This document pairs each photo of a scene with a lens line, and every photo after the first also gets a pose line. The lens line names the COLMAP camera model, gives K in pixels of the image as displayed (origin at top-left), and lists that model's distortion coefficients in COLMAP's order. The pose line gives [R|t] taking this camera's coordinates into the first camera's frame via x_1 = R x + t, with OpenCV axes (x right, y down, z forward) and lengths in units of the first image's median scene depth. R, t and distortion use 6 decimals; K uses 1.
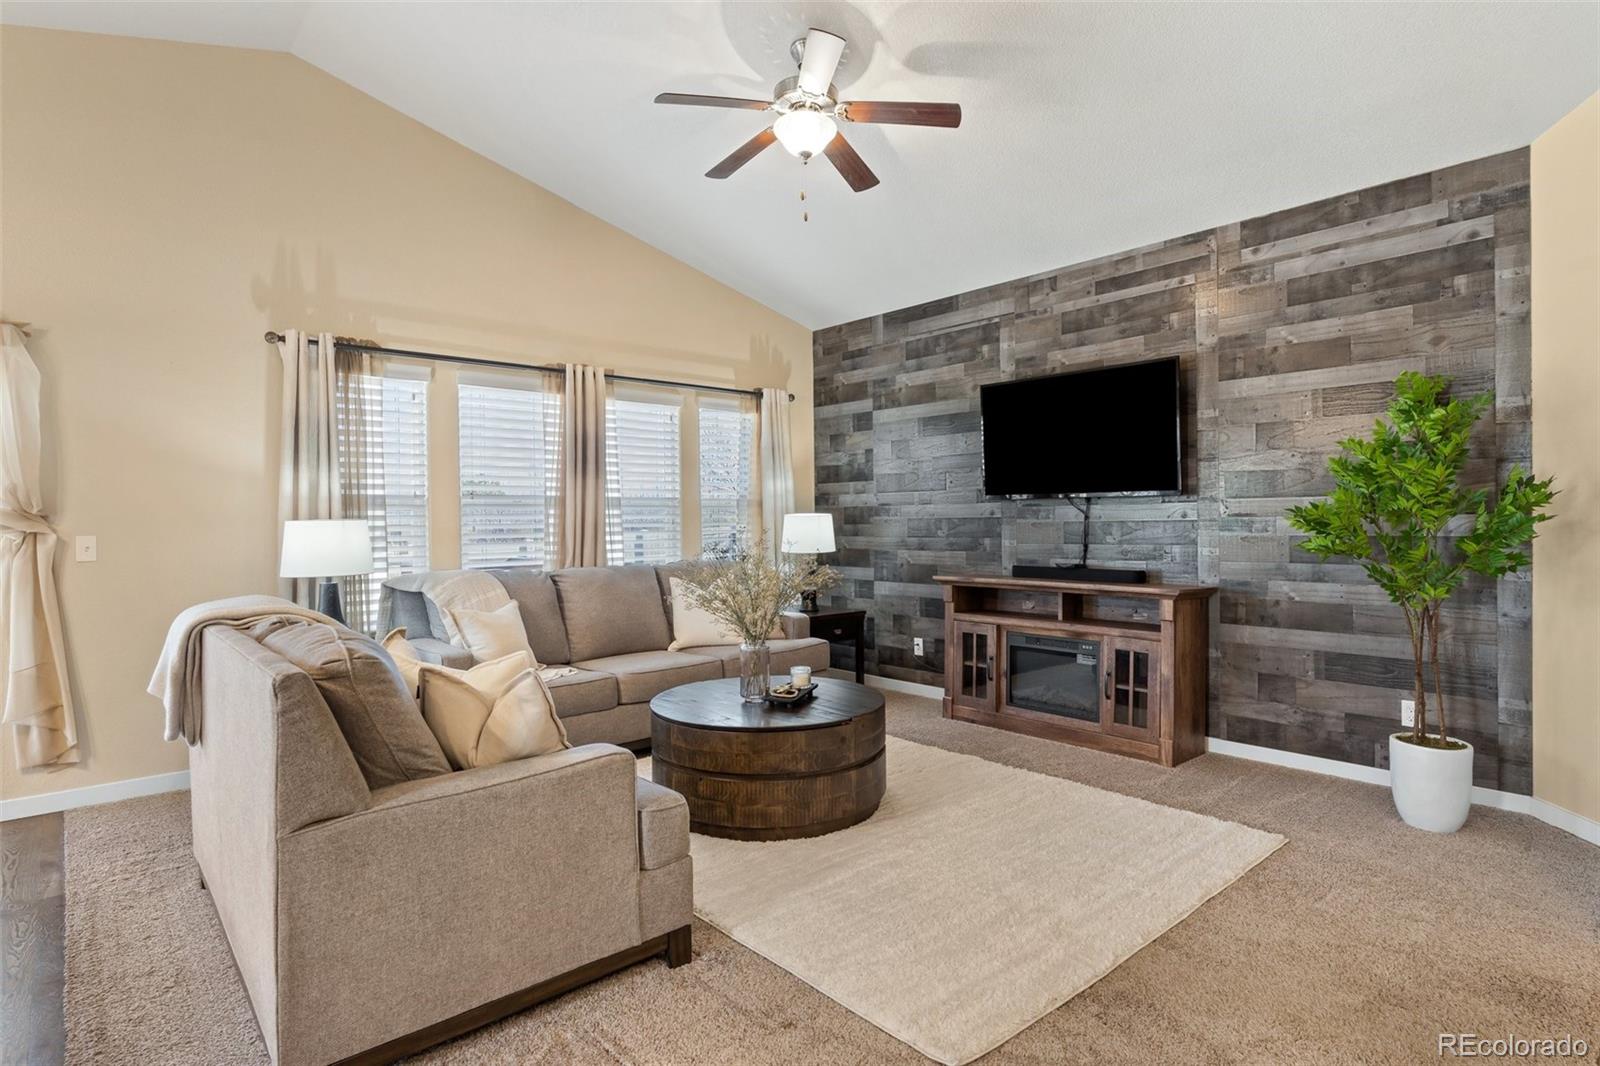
lens RADIAL K [[826.1, 0, 800.0], [0, 826.1, 533.0], [0, 0, 1]] dist [-0.001676, -0.000389]
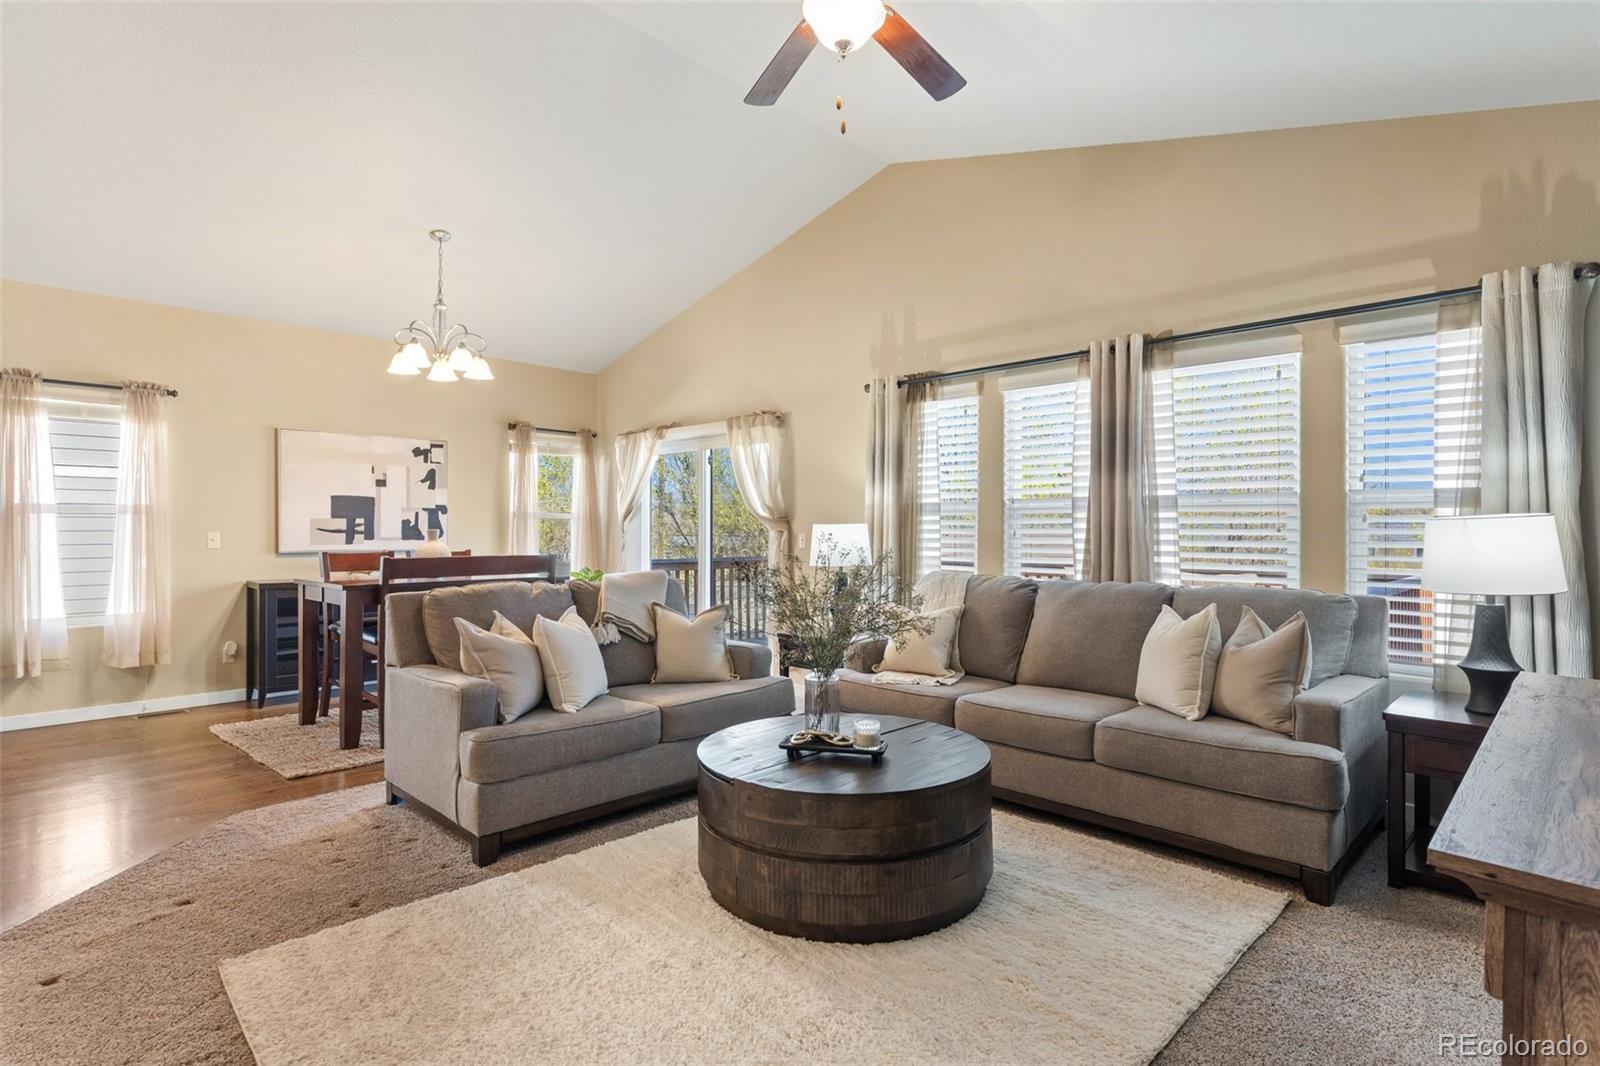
lens RADIAL K [[807.5, 0, 803.0], [0, 807.5, 532.6], [0, 0, 1]] dist [0.003456, 0.000692]
pose [[0.065253, 0.010001, -0.997819, 0.621091], [-0.017841, 0.999802, 0.008854, -0.011683], [0.997709, 0.017224, 0.065418, 0.757423]]
